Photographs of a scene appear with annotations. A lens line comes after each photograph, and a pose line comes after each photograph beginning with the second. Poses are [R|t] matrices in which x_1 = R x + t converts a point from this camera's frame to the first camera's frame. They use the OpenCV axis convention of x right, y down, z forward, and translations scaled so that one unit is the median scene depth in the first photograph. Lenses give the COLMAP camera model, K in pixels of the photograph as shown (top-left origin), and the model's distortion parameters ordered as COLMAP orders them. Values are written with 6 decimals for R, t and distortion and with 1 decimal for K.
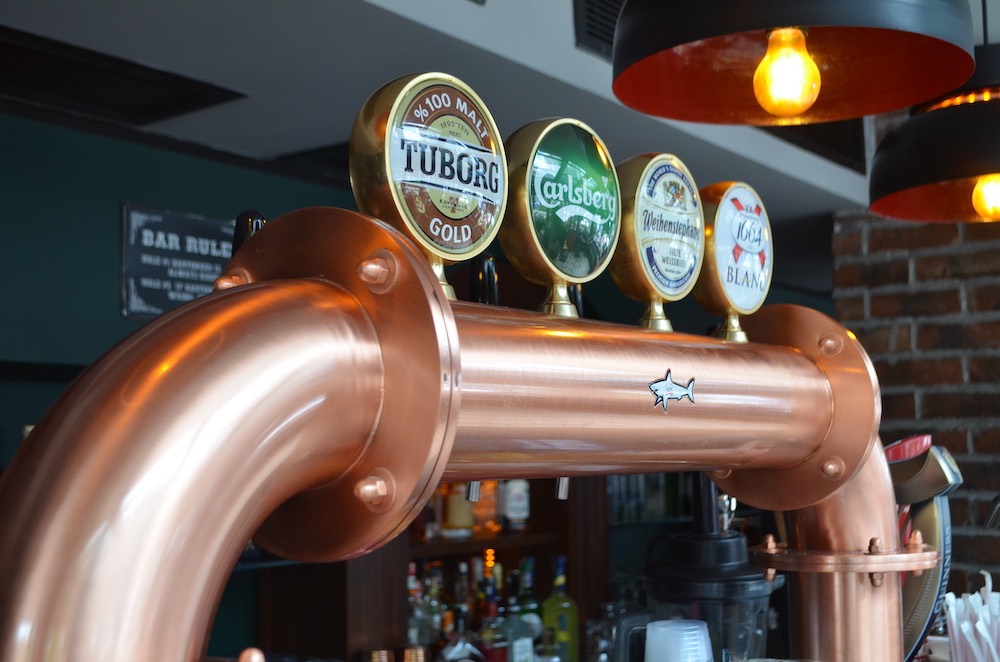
lens RADIAL K [[1230.7, 0, 502.2], [0, 1230.7, 341.9], [0, 0, 1]] dist [-0.017982, 0.000000]
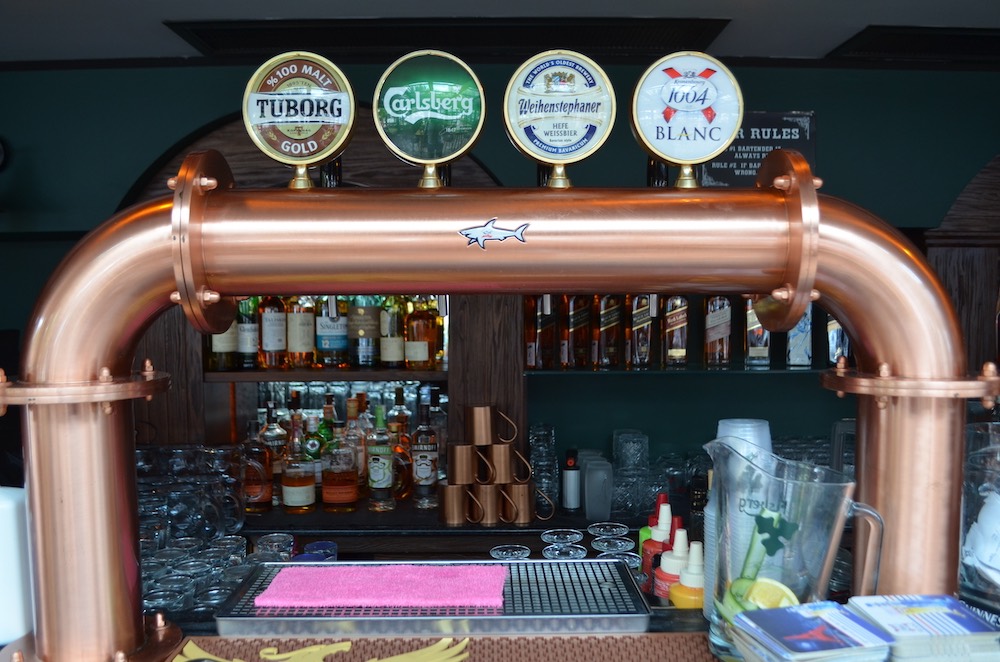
lens RADIAL K [[928.0, 0, 499.3], [0, 928.0, 327.8], [0, 0, 1]] dist [-0.106269, 0.000000]
pose [[0.621499, 0.035737, -0.782600, 0.971126], [0.065587, 0.993078, 0.097434, 0.044438], [0.780665, -0.111884, 0.614853, 0.355844]]
